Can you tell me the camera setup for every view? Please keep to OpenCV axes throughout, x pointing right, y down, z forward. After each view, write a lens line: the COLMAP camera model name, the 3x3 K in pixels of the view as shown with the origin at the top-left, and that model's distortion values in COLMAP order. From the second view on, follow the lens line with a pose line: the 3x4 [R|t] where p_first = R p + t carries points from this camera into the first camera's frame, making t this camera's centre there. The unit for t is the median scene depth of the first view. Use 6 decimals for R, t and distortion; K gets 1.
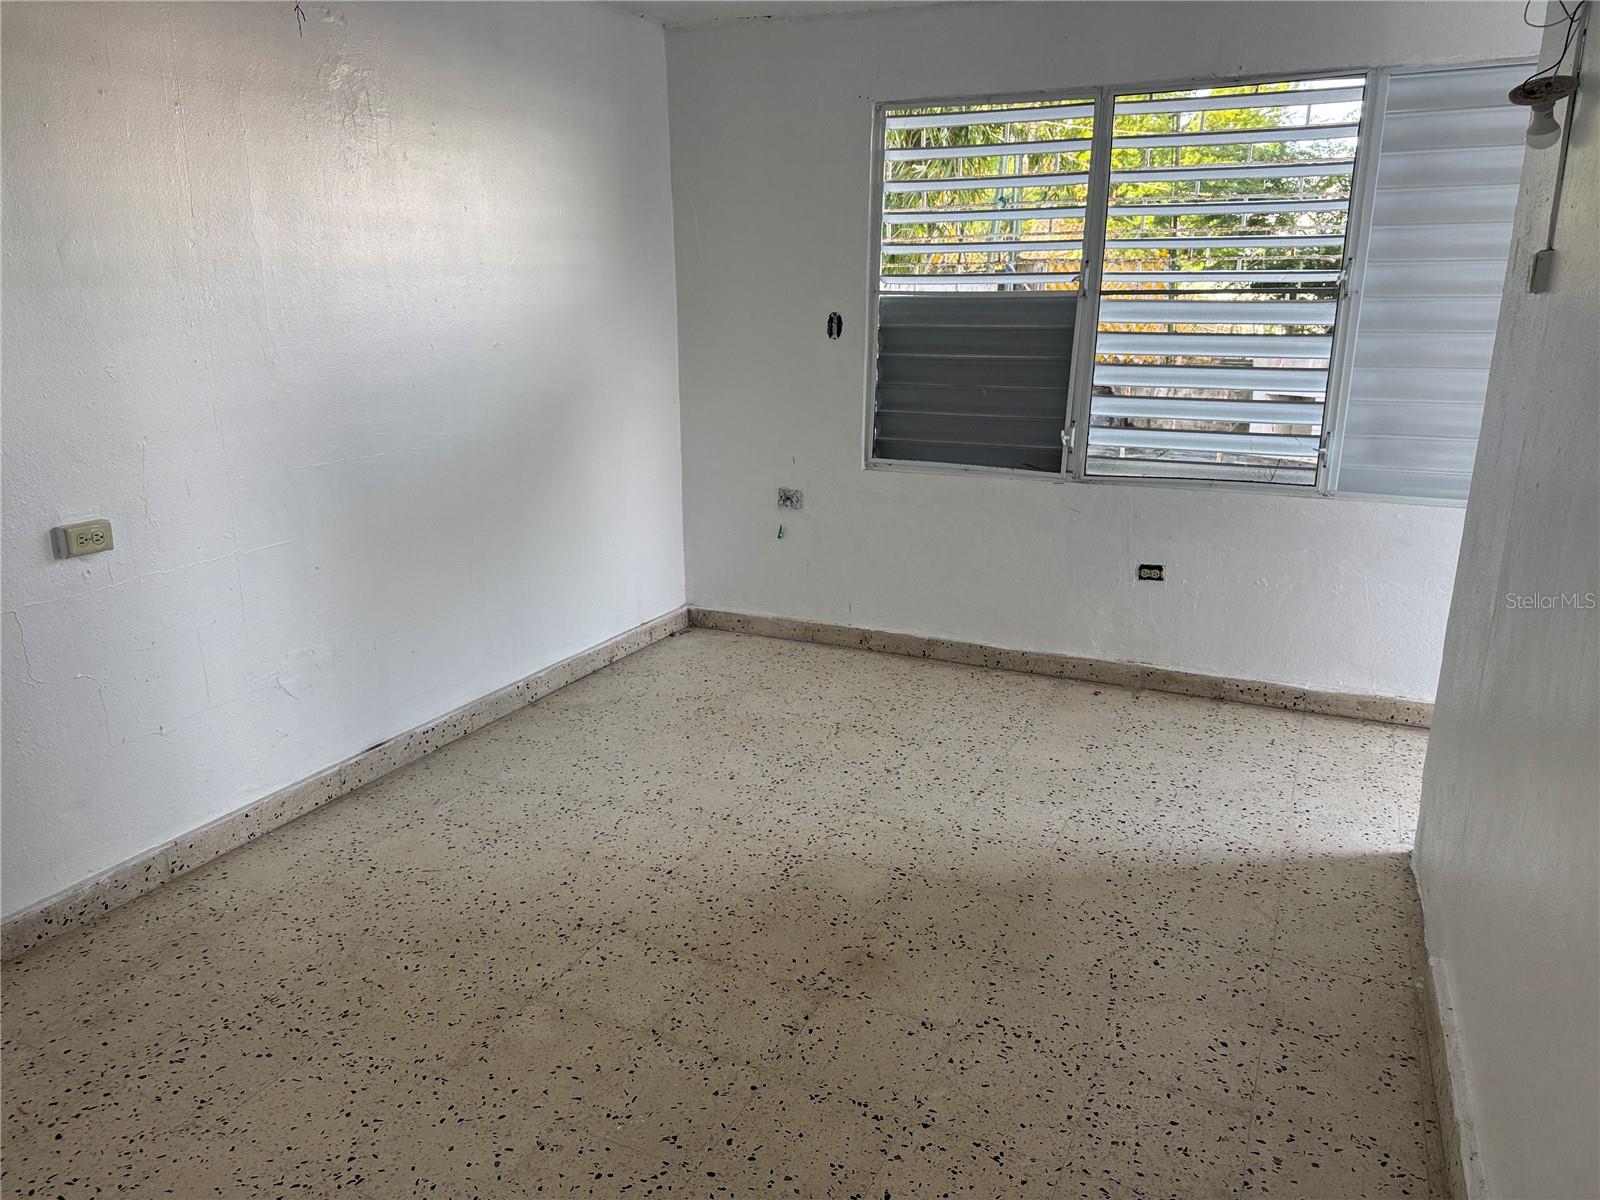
lens RADIAL K [[1141.7, 0, 795.5], [0, 1141.7, 574.5], [0, 0, 1]] dist [0.170500, -0.322500]
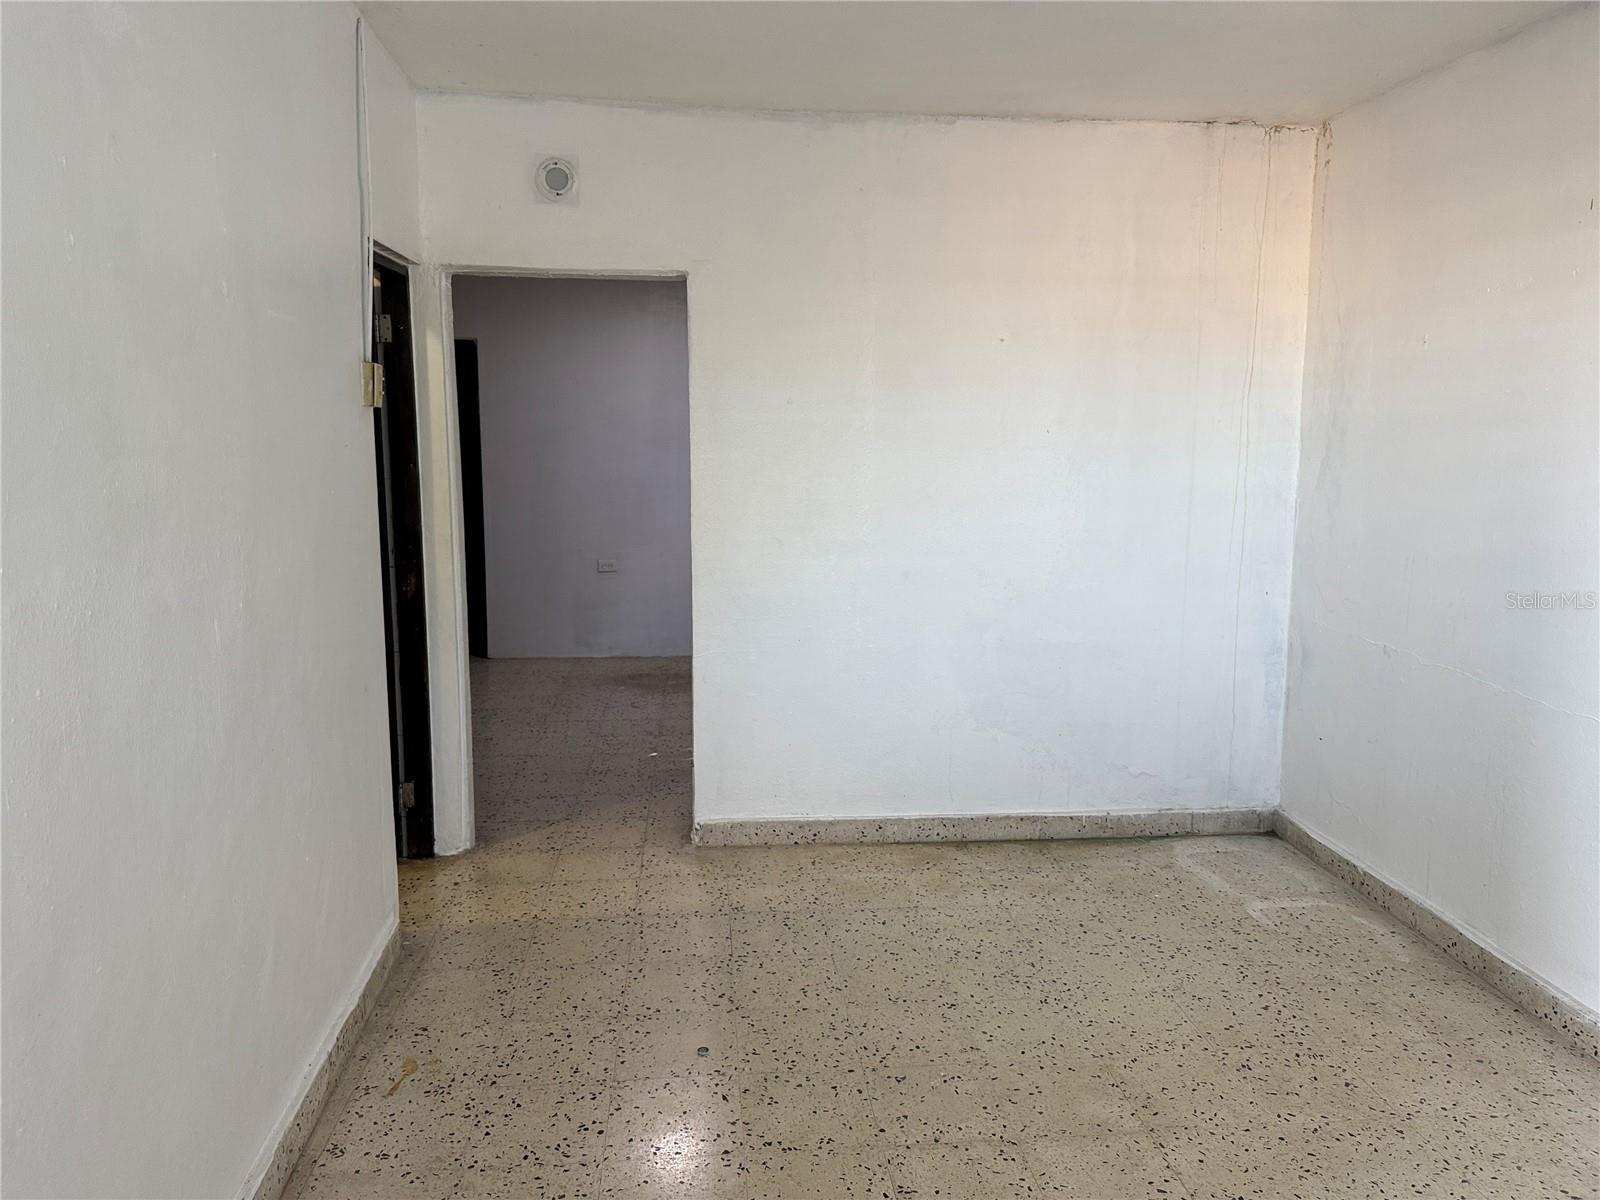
lens RADIAL K [[1141.7, 0, 795.5], [0, 1141.7, 574.5], [0, 0, 1]] dist [0.170500, -0.322500]
pose [[-0.862780, 0.060609, -0.501934, 0.525982], [-0.127661, 0.934502, 0.332278, -0.384421], [0.489197, 0.350760, -0.798532, 1.564537]]
